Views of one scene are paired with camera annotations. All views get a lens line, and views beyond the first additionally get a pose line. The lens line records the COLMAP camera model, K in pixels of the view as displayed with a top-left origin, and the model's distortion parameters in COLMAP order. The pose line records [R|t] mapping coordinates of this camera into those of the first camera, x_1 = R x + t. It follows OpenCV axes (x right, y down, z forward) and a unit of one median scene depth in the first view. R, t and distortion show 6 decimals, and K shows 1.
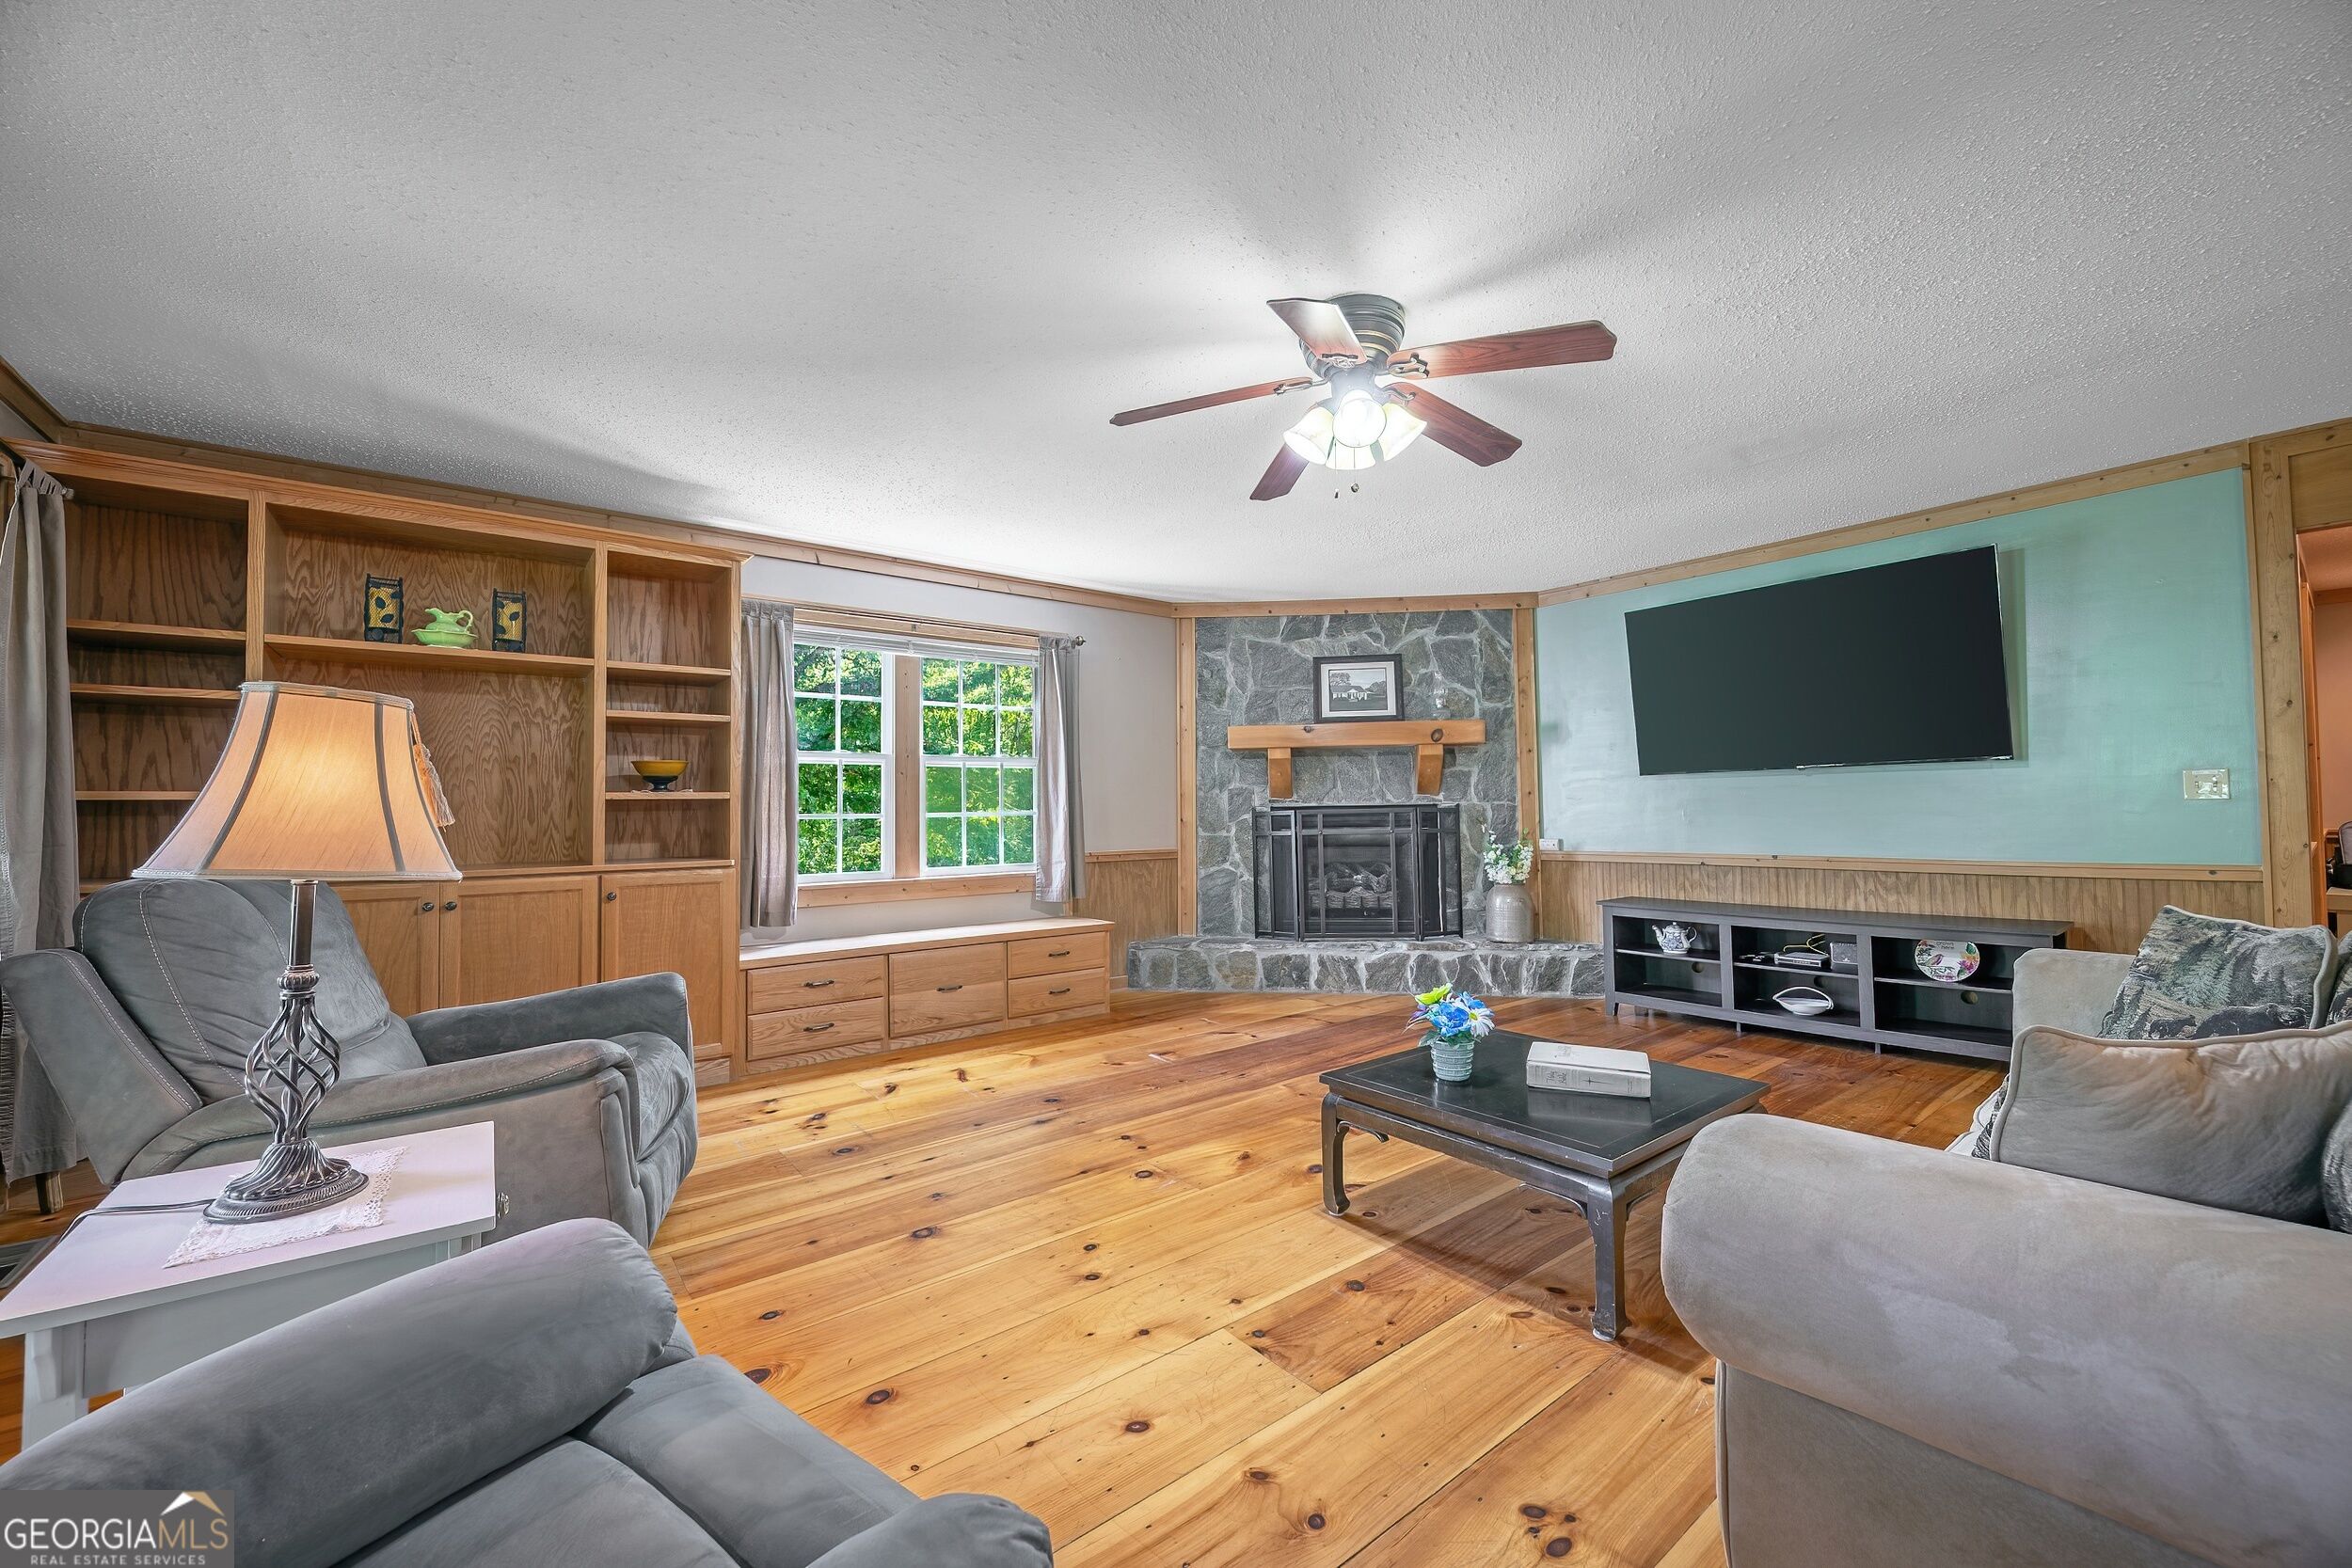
lens RADIAL K [[940.0, 0, 1183.2], [0, 940.0, 787.9], [0, 0, 1]] dist [-0.000267, -0.000315]
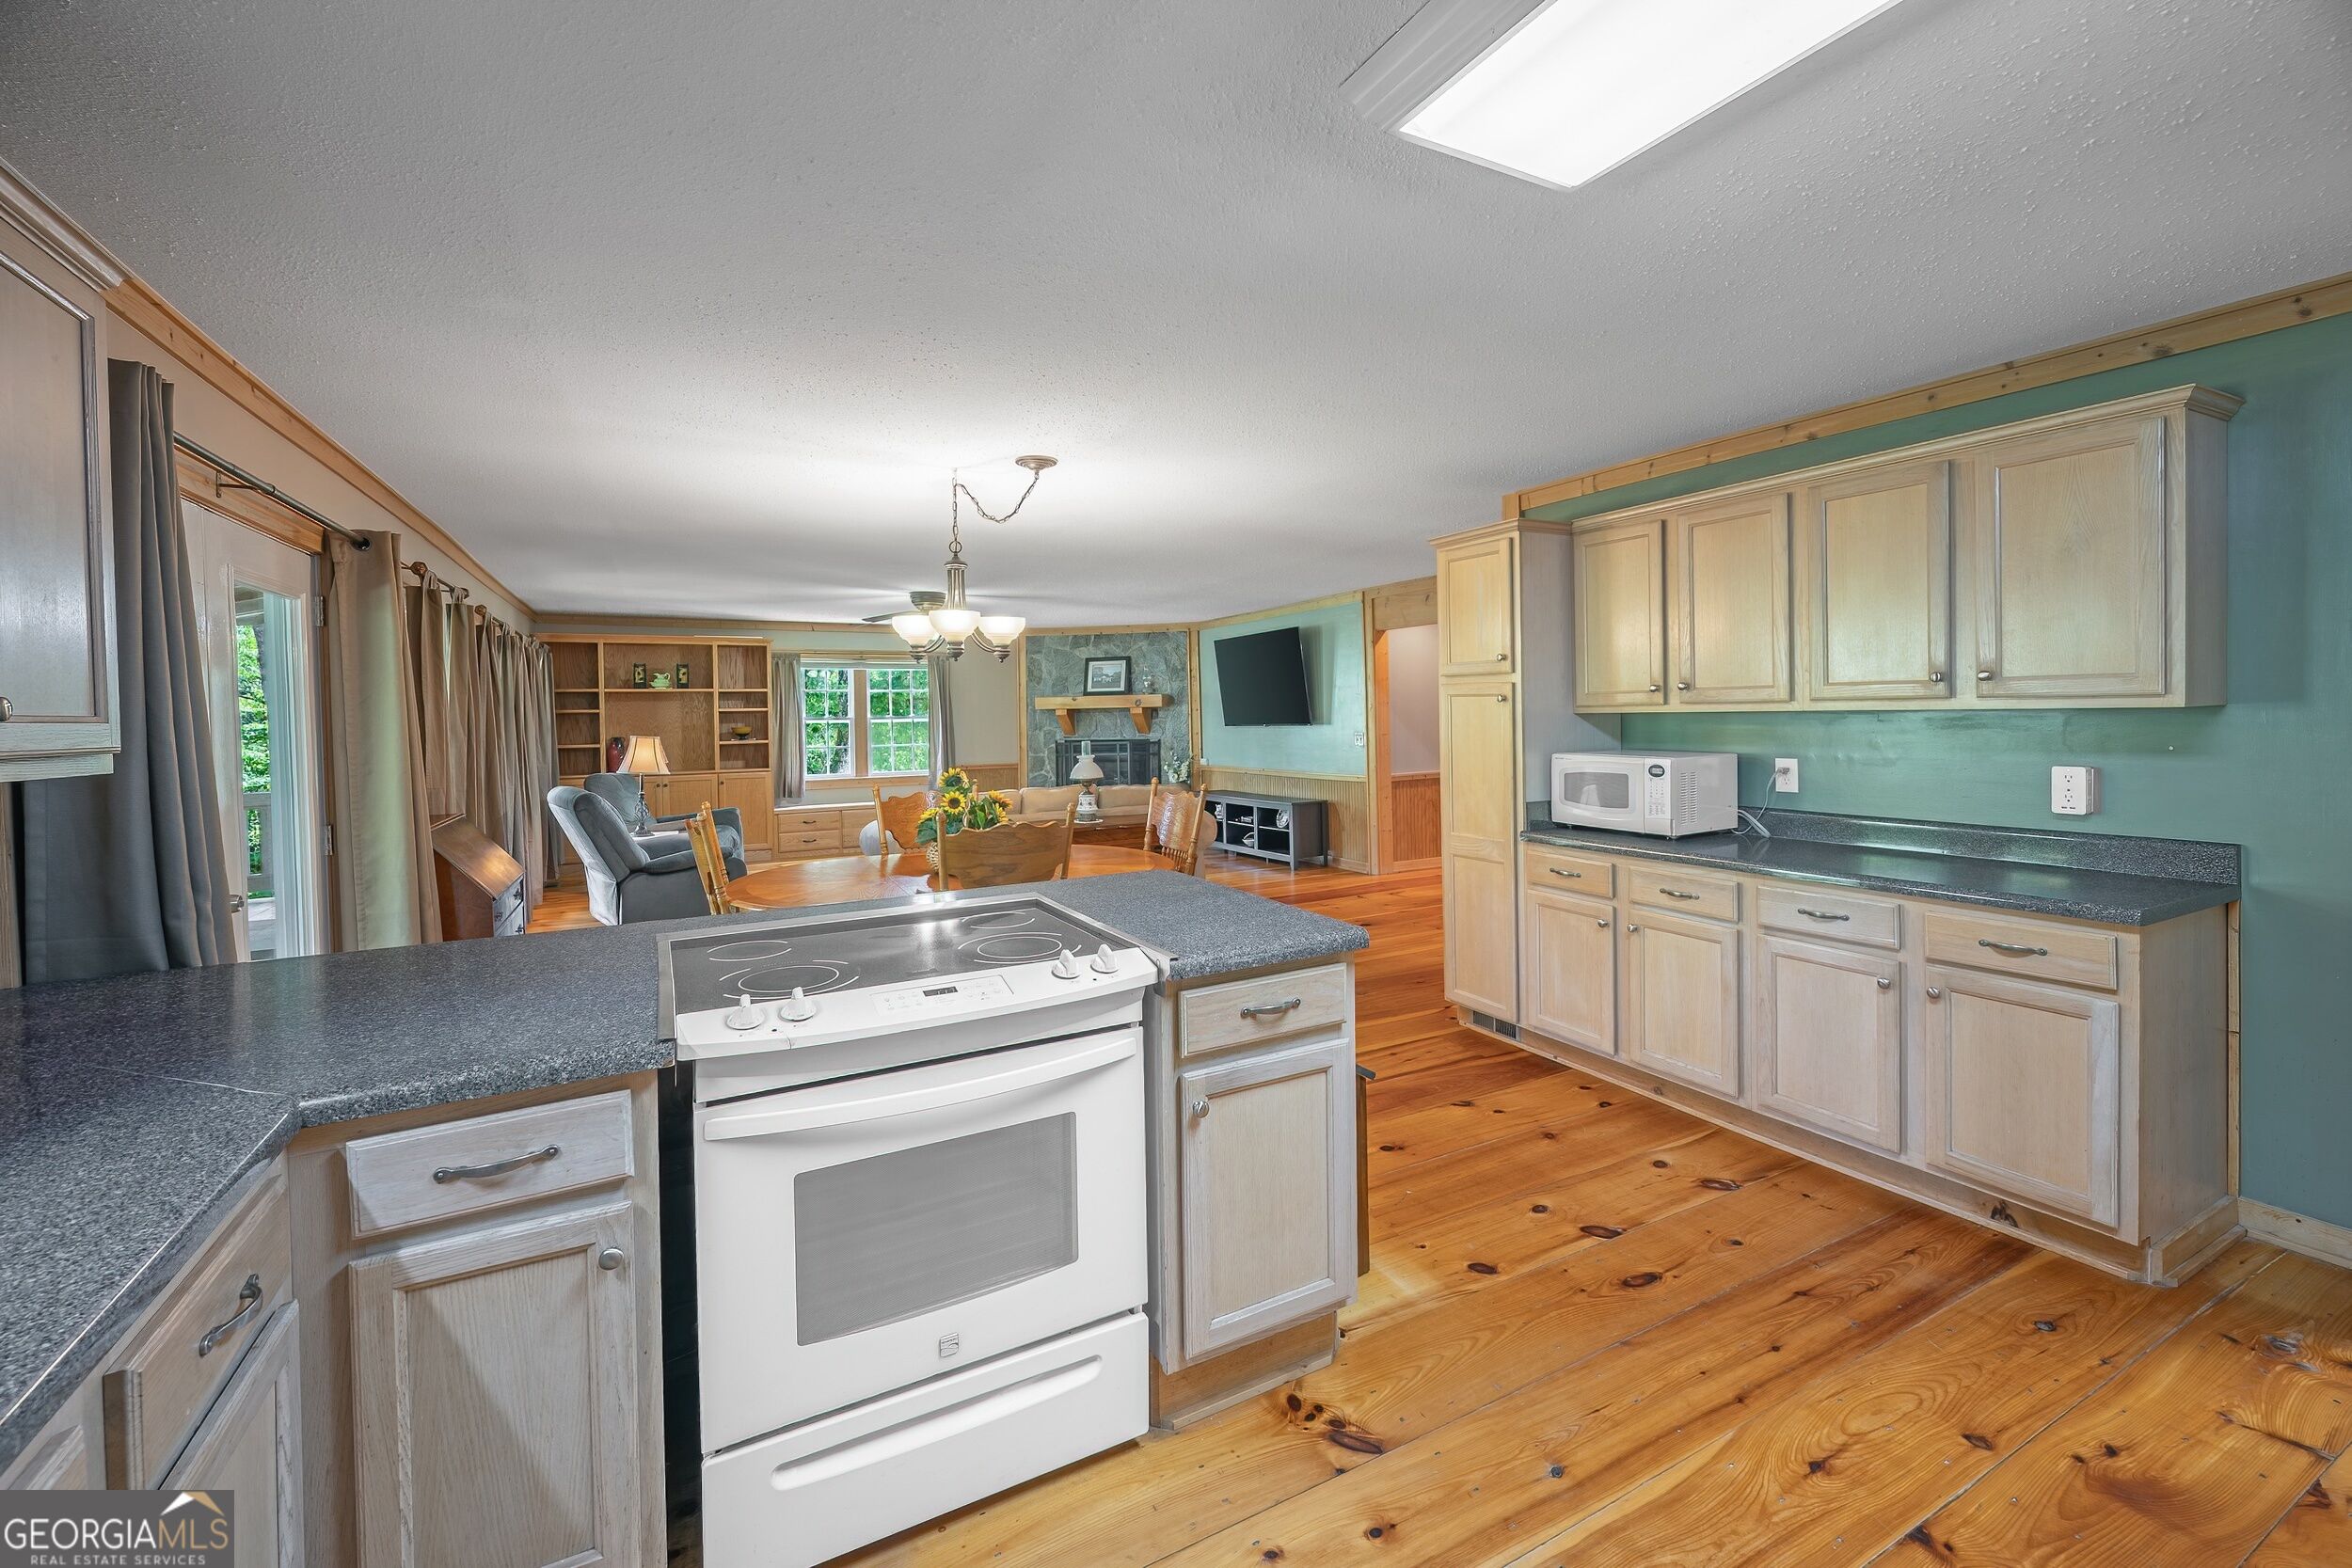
lens RADIAL K [[962.4, 0, 1171.4], [0, 962.4, 738.1], [0, 0, 1]] dist [-0.001031, -0.000561]
pose [[0.985612, 0.001181, -0.169022, 0.668436], [0.007137, 0.998793, 0.048597, -0.079738], [0.168875, -0.049105, 0.984413, -0.878063]]
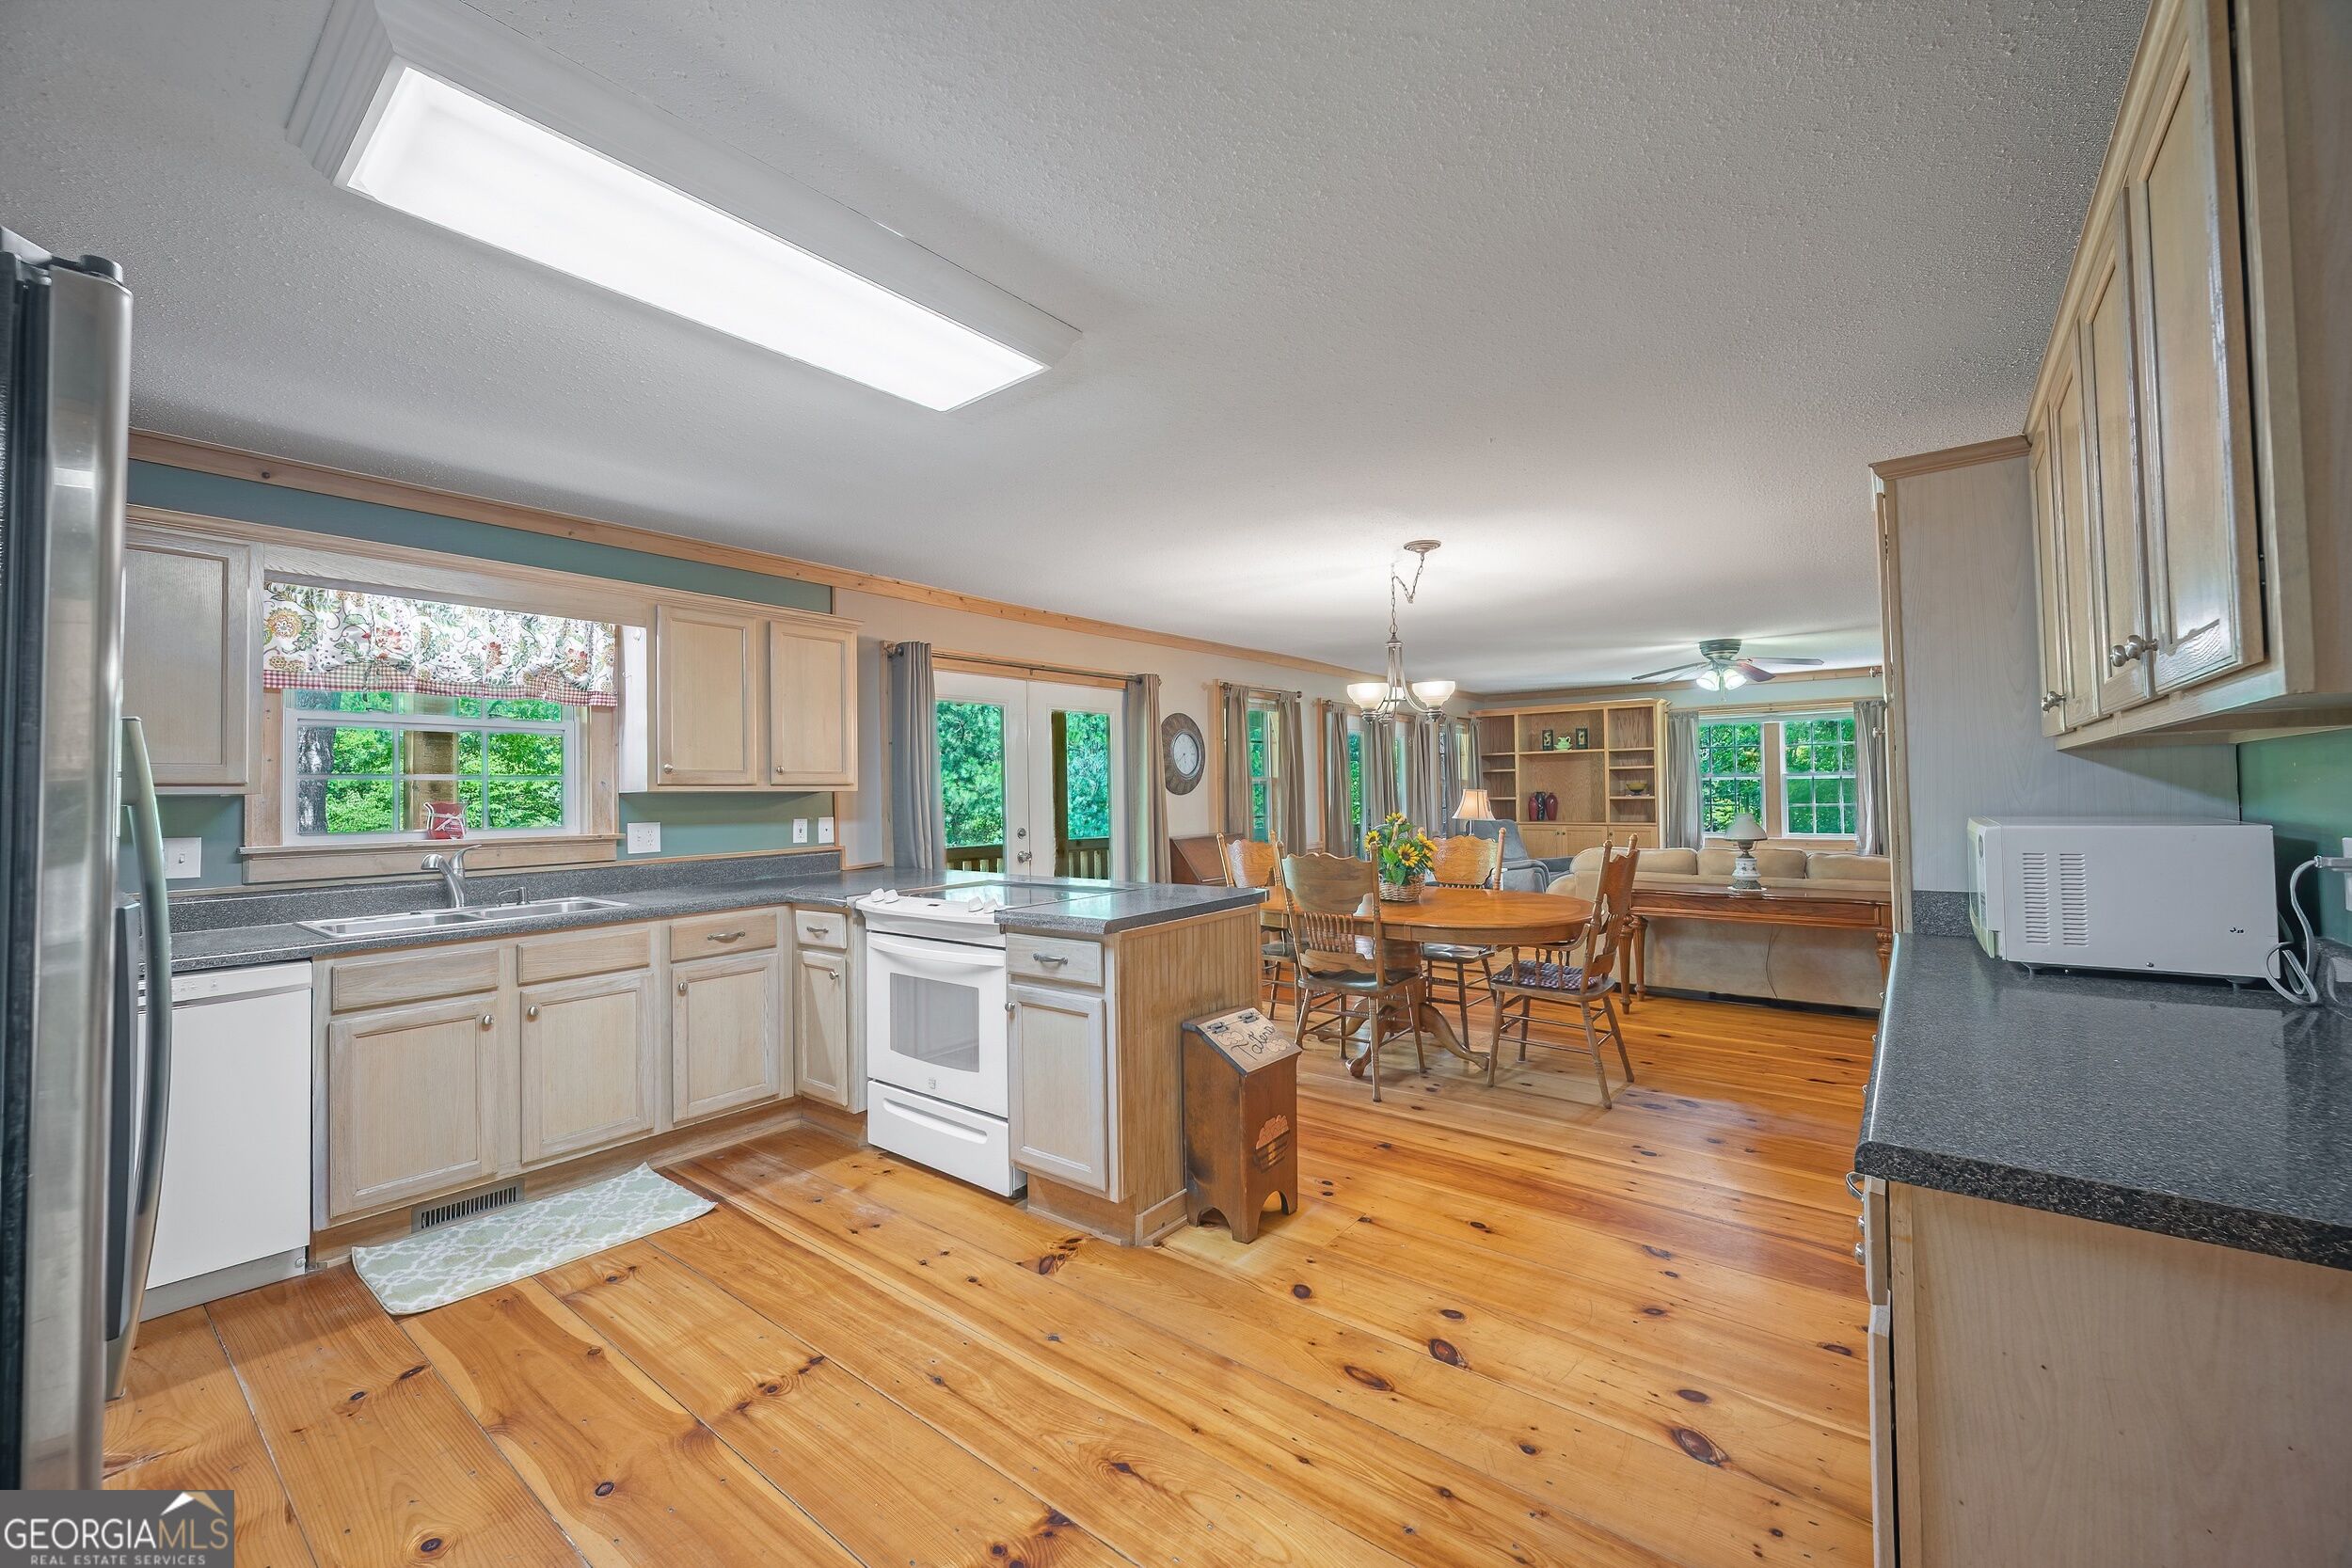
lens RADIAL K [[940.0, 0, 1183.2], [0, 940.0, 787.9], [0, 0, 1]] dist [-0.000267, -0.000315]
pose [[0.243477, 0.003617, -0.969900, 1.160387], [0.032019, 0.999418, 0.011765, -0.061834], [0.969378, -0.033919, 0.243219, -0.584929]]
